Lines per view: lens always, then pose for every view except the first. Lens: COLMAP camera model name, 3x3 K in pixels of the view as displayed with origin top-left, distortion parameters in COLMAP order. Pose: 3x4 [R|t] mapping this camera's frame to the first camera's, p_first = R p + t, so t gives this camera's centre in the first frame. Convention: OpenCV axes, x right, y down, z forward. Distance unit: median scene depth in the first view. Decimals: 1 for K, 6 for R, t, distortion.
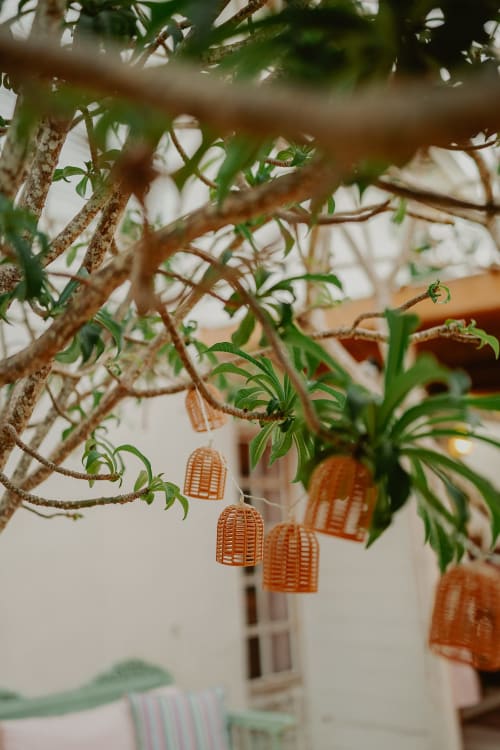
lens RADIAL K [[715.8, 0, 250.0], [0, 715.8, 375.0], [0, 0, 1]] dist [-0.019623, -0.003795]
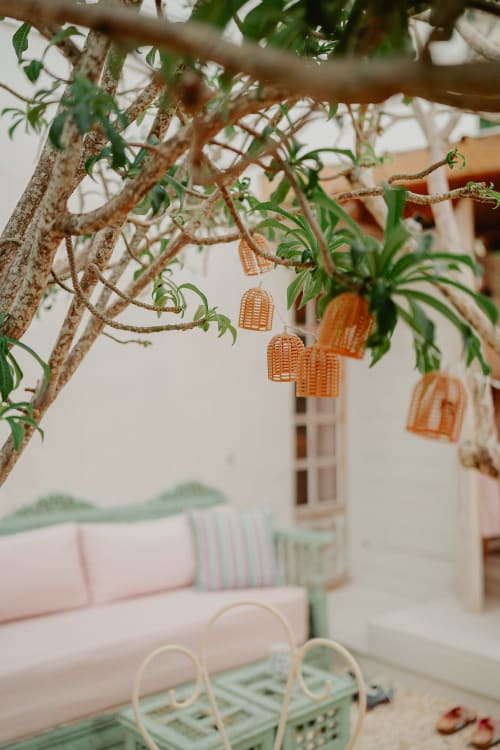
lens RADIAL K [[789.3, 0, 250.0], [0, 789.3, 375.0], [0, 0, 1]] dist [0.003106, -0.000579]
pose [[0.994846, 0.041682, -0.092434, 0.063096], [-0.023454, 0.981473, 0.190158, -0.007718], [0.098648, -0.187010, 0.977392, -0.331299]]
